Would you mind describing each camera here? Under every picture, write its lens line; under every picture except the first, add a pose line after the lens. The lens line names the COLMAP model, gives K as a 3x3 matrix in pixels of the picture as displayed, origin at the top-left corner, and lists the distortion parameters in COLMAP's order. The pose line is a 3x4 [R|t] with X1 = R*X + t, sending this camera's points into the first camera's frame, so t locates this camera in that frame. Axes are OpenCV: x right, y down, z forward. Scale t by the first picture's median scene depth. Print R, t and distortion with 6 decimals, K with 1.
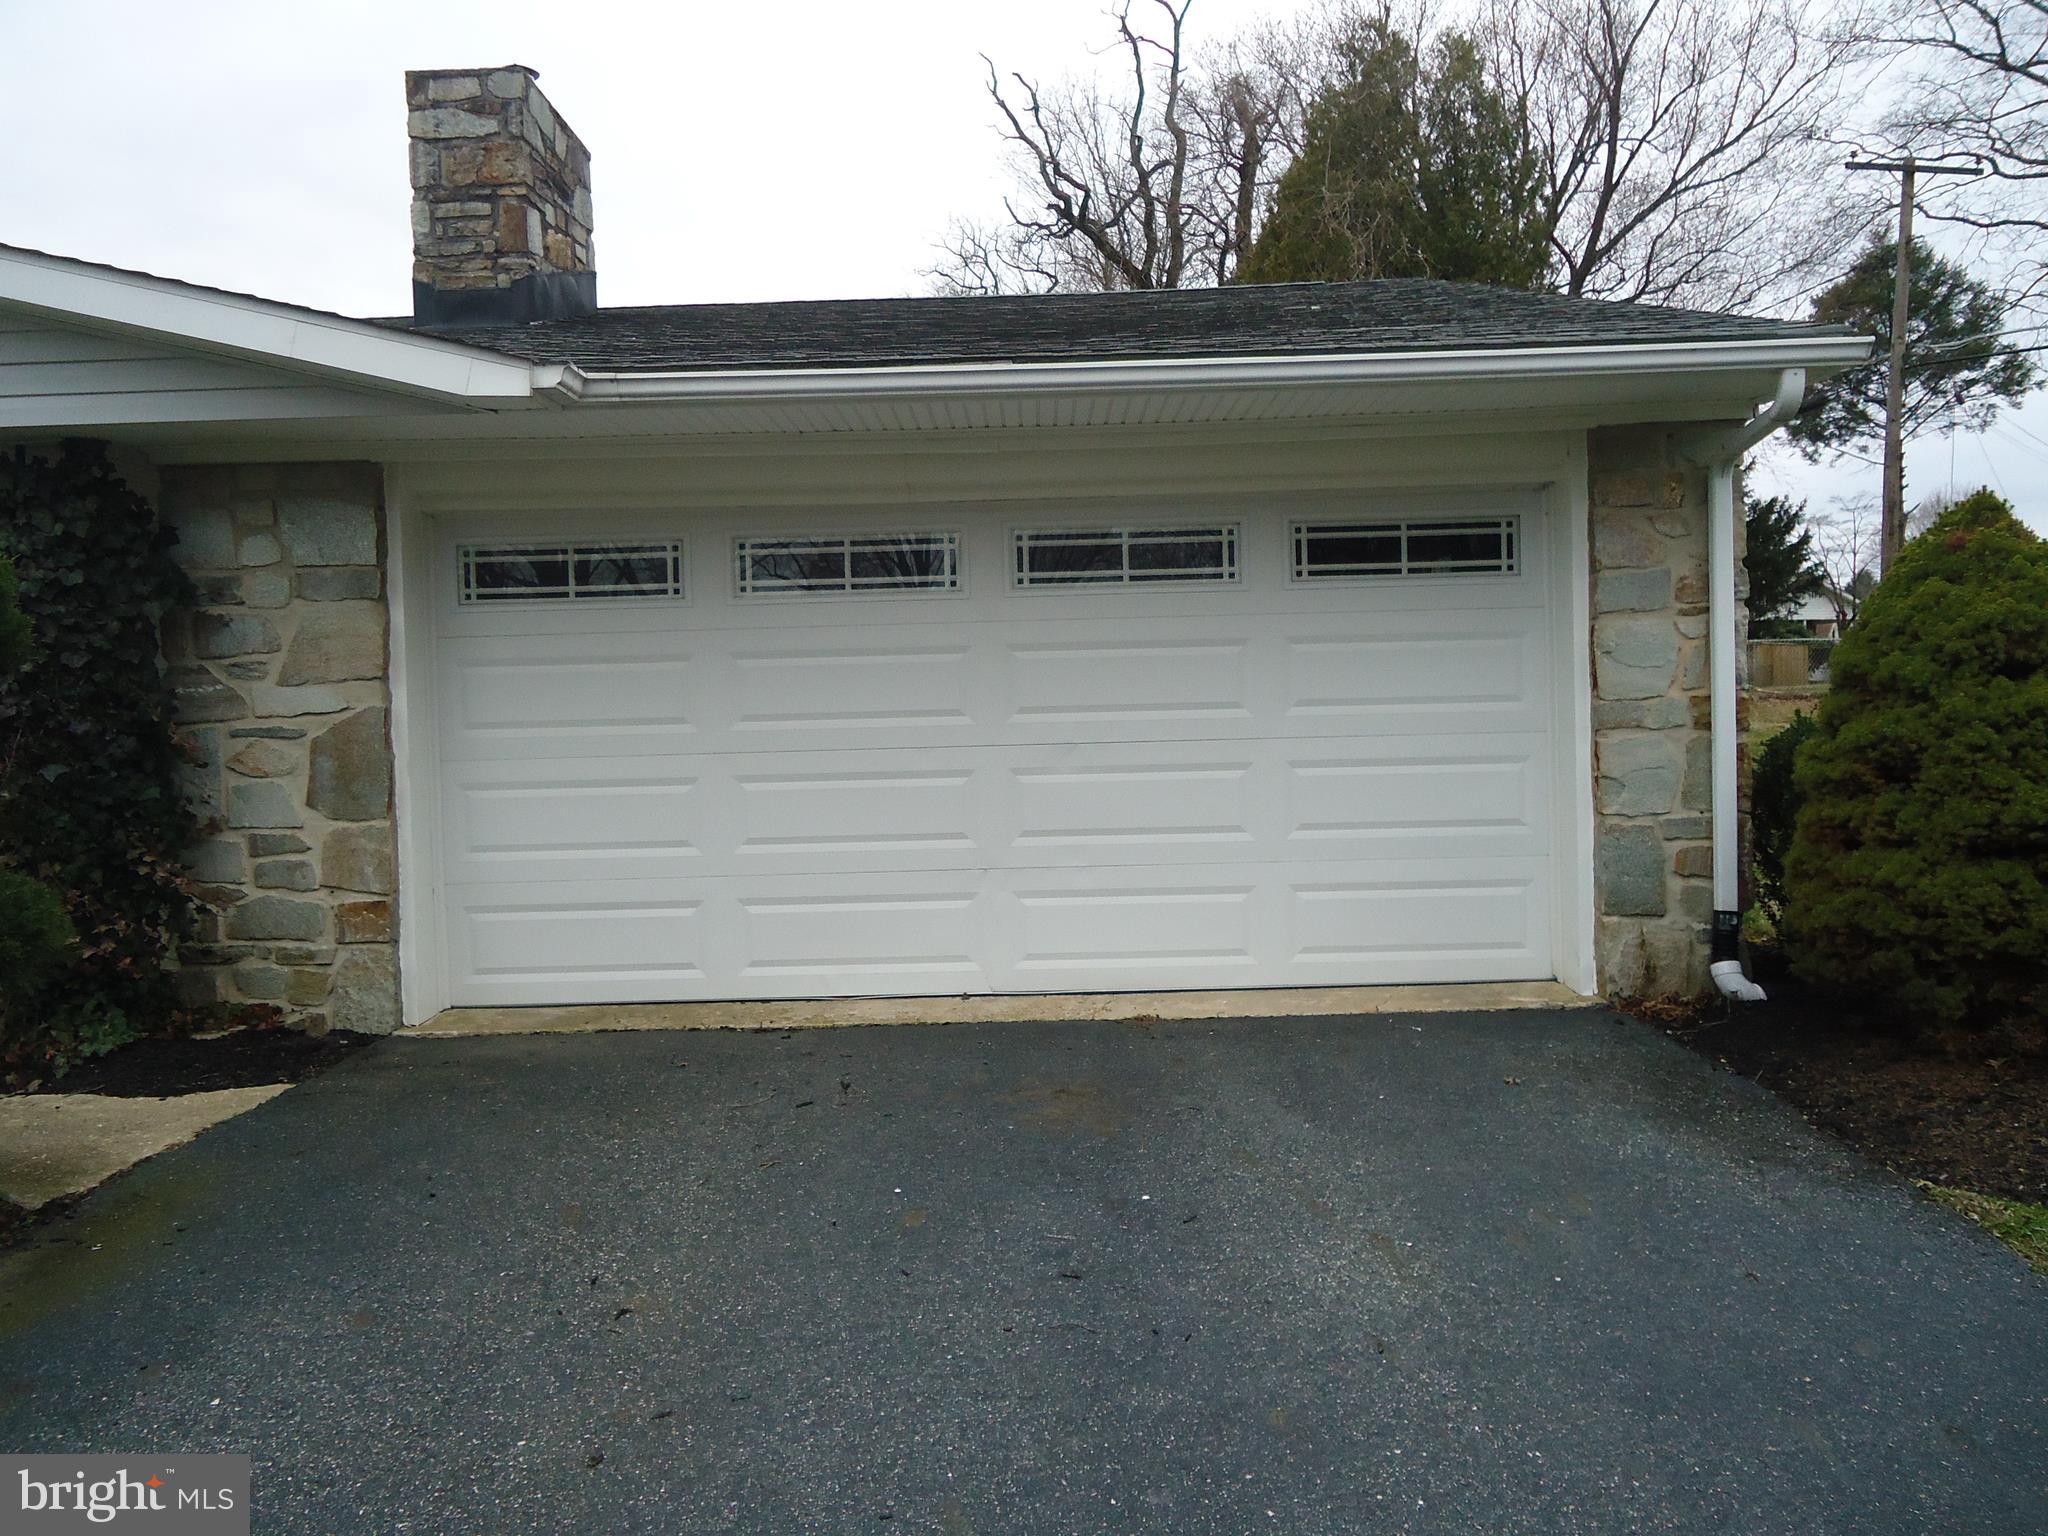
lens RADIAL K [[1489.5, 0, 1029.2], [0, 1489.5, 755.3], [0, 0, 1]] dist [-0.007011, 0.002624]
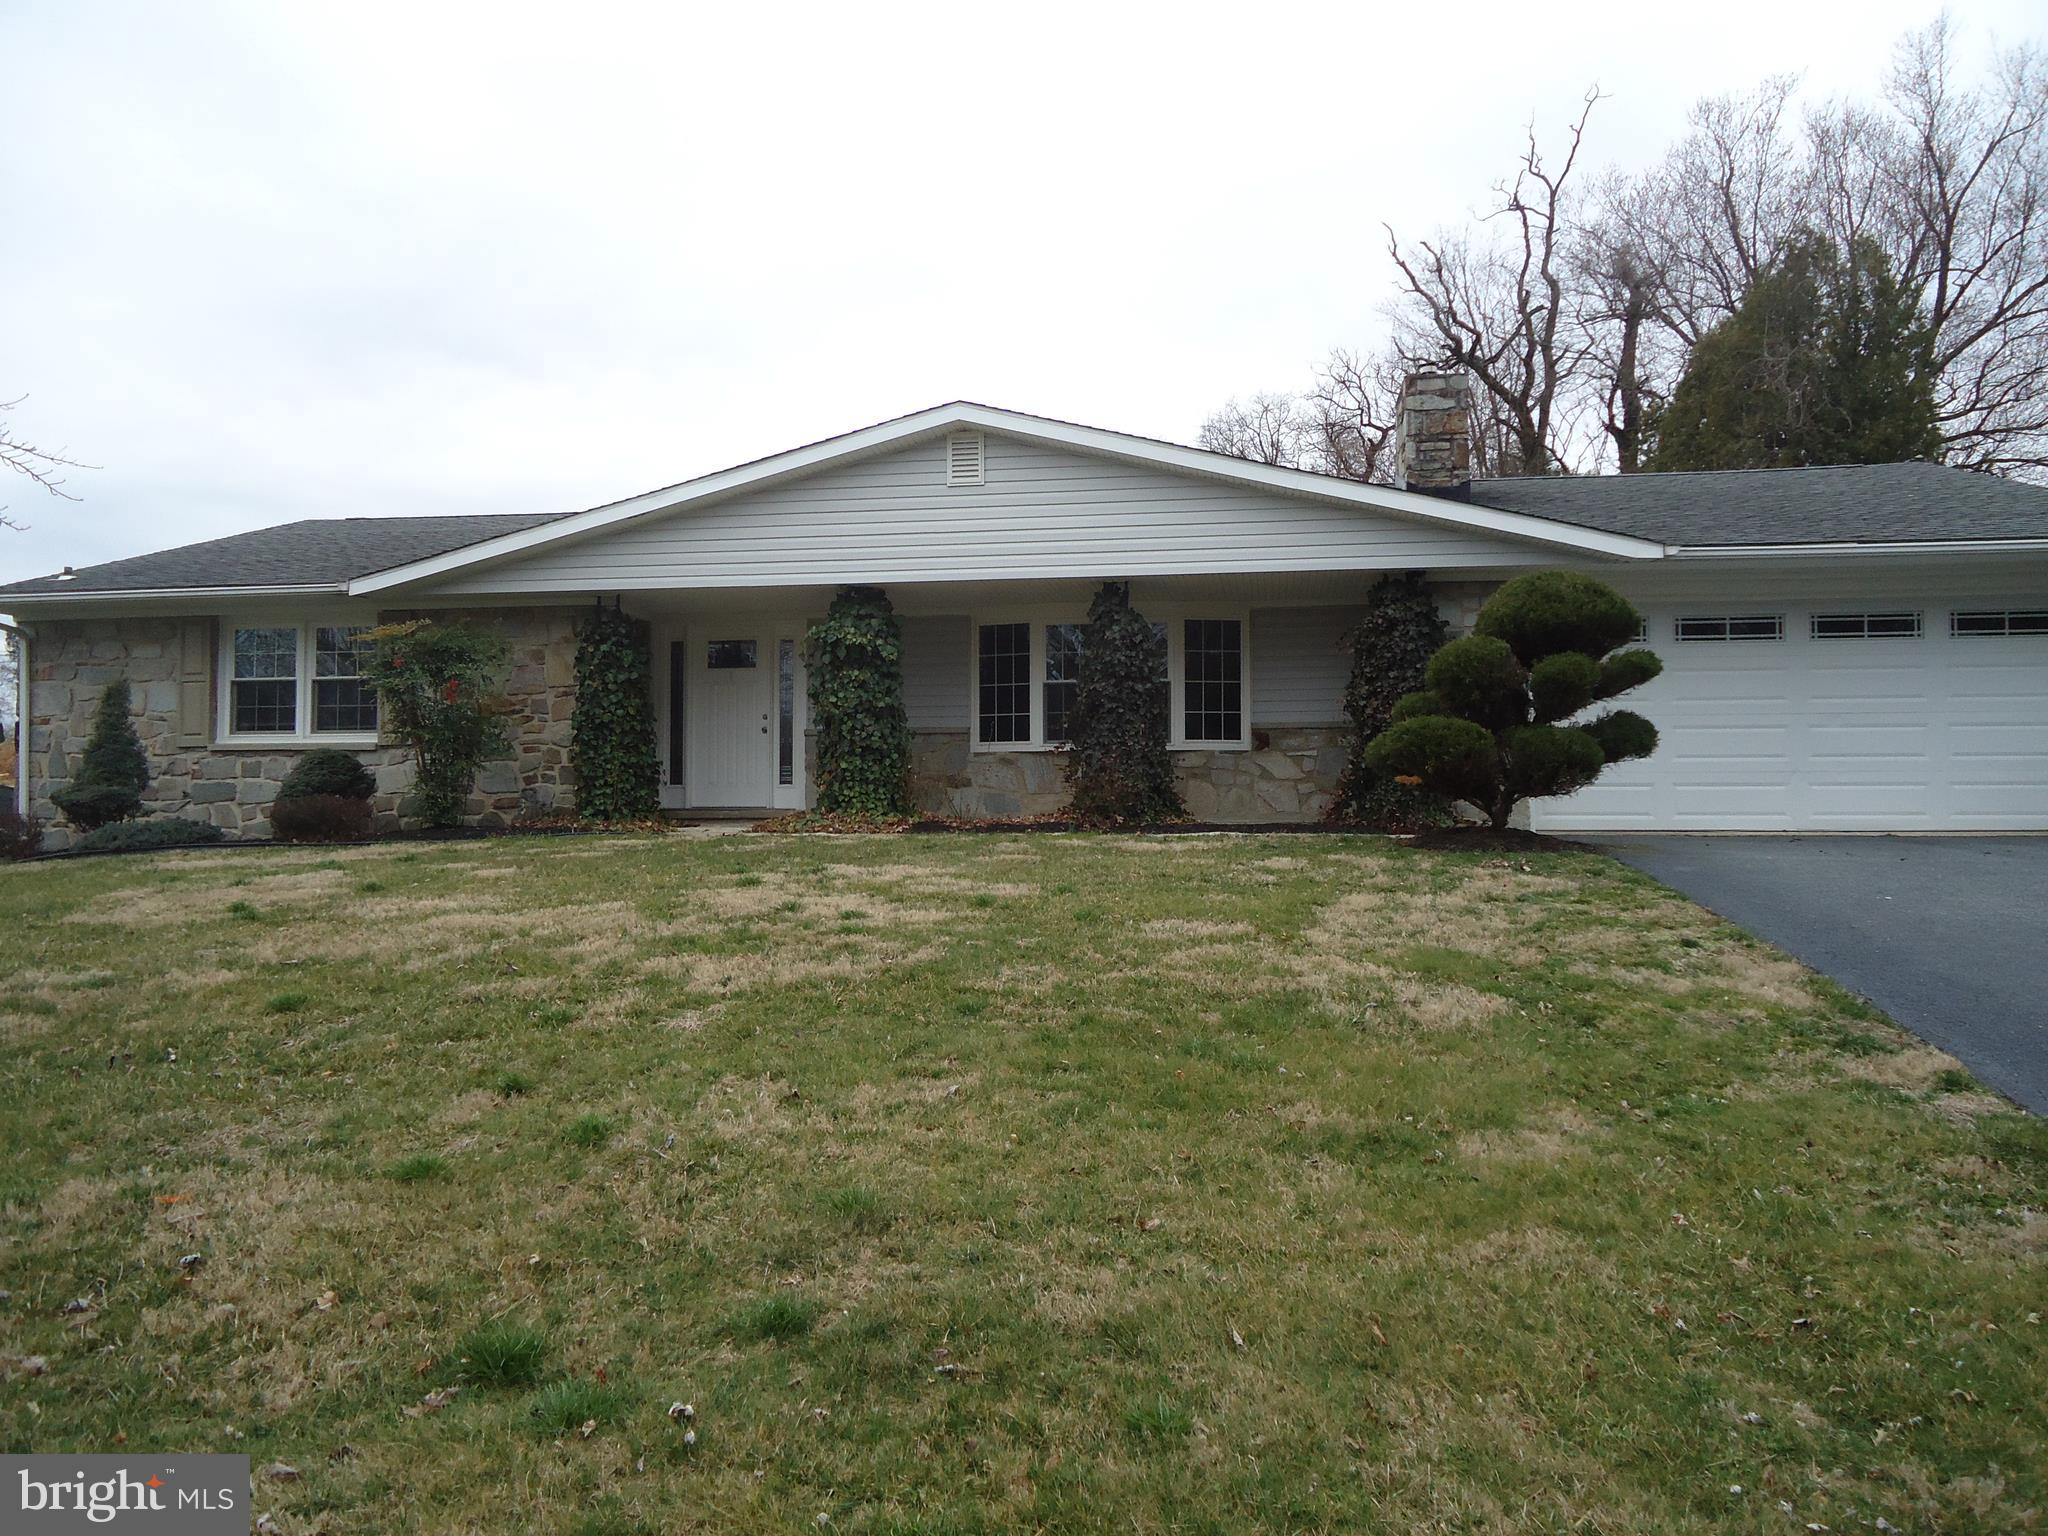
lens RADIAL K [[1489.5, 0, 1029.2], [0, 1489.5, 755.3], [0, 0, 1]] dist [-0.007011, 0.002624]
pose [[0.989443, 0.020319, -0.143493, -0.616516], [-0.028298, 0.998152, -0.053783, 0.151765], [0.142135, 0.057276, 0.988189, -0.958634]]
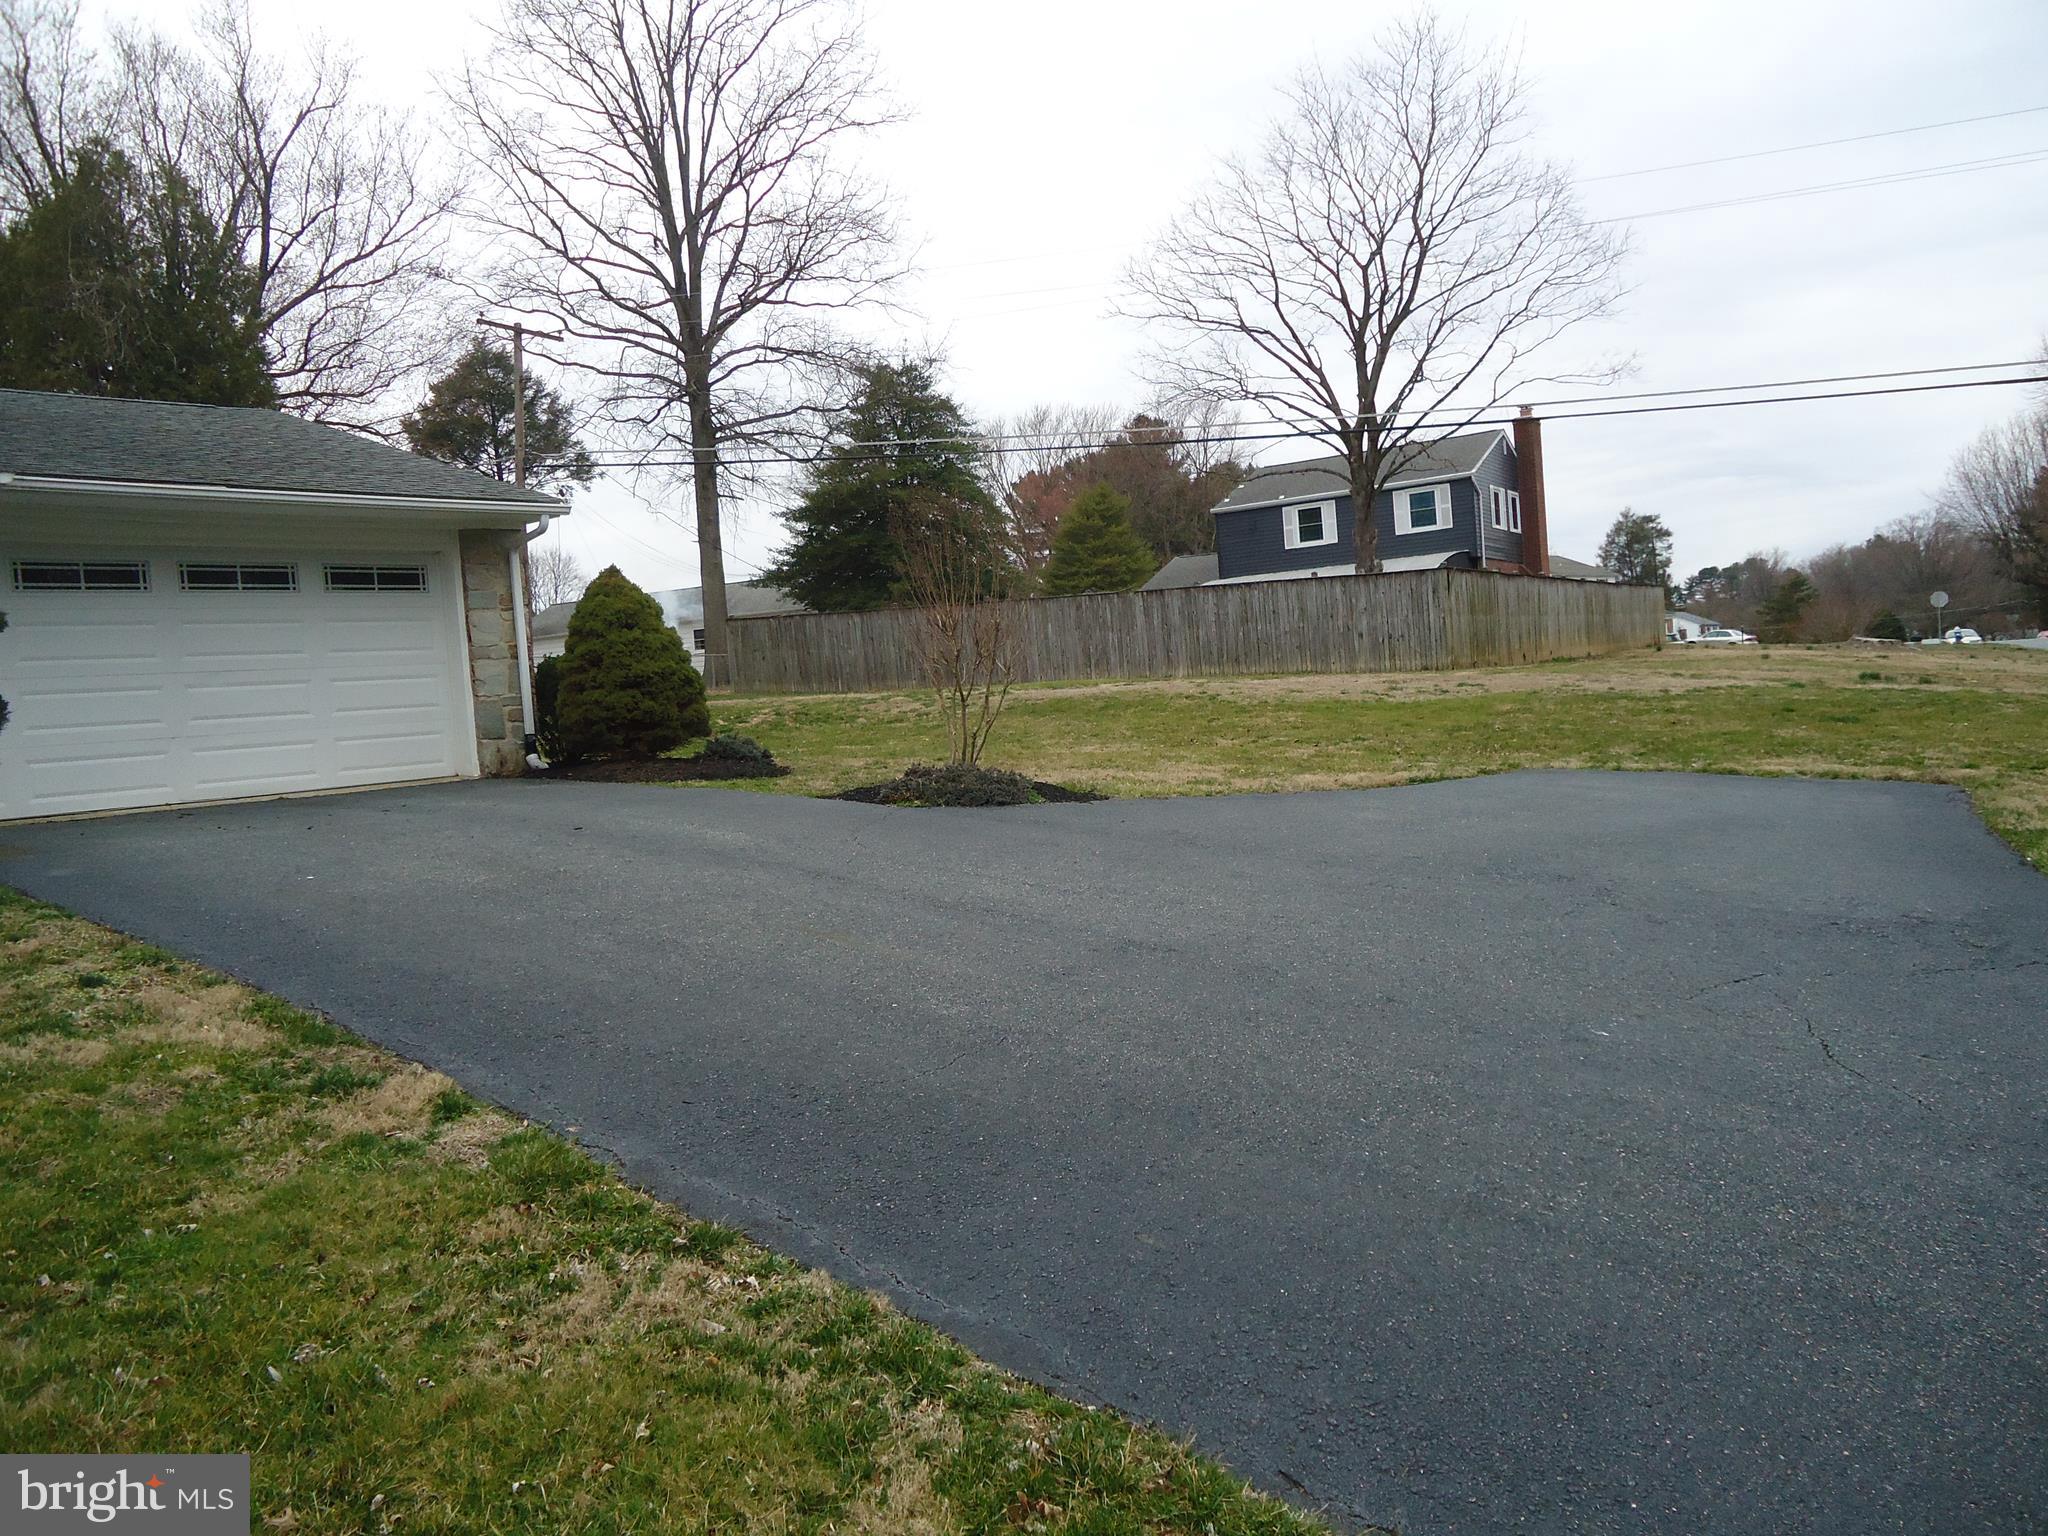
lens RADIAL K [[1489.5, 0, 1029.2], [0, 1489.5, 755.3], [0, 0, 1]] dist [-0.007011, 0.002624]
pose [[0.645440, -0.054112, 0.761891, -0.593225], [0.077219, 0.997000, 0.005394, 0.132623], [-0.759897, 0.055351, 0.647682, -0.819772]]
